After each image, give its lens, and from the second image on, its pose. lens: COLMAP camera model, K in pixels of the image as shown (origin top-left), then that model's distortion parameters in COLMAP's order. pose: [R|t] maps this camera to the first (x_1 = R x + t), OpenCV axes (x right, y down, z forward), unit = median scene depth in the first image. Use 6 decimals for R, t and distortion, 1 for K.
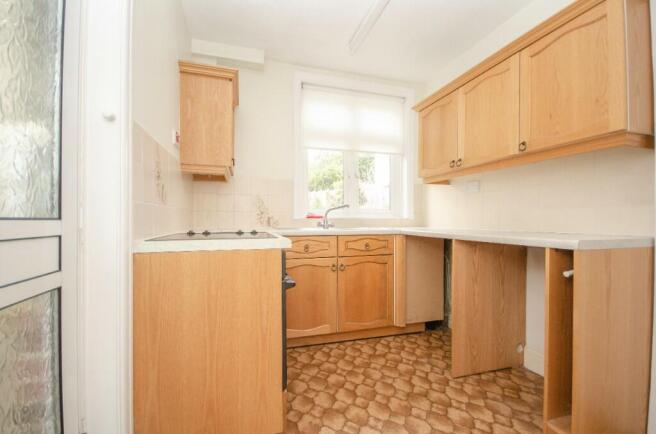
lens RADIAL K [[293.0, 0, 328.3], [0, 293.0, 218.8], [0, 0, 1]] dist [0.006236, 0.000006]
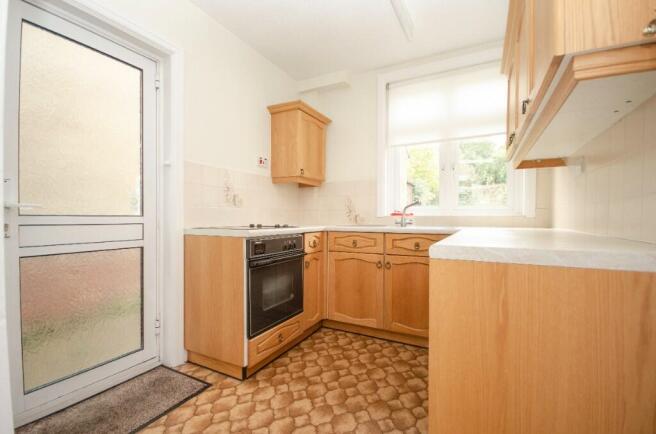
lens RADIAL K [[293.0, 0, 327.2], [0, 293.0, 217.4], [0, 0, 1]] dist [0.006236, 0.000006]
pose [[0.706633, 0.002991, -0.707574, 0.609847], [-0.001288, 0.999995, 0.002940, 0.001282], [0.707579, -0.001167, 0.706633, 0.156235]]
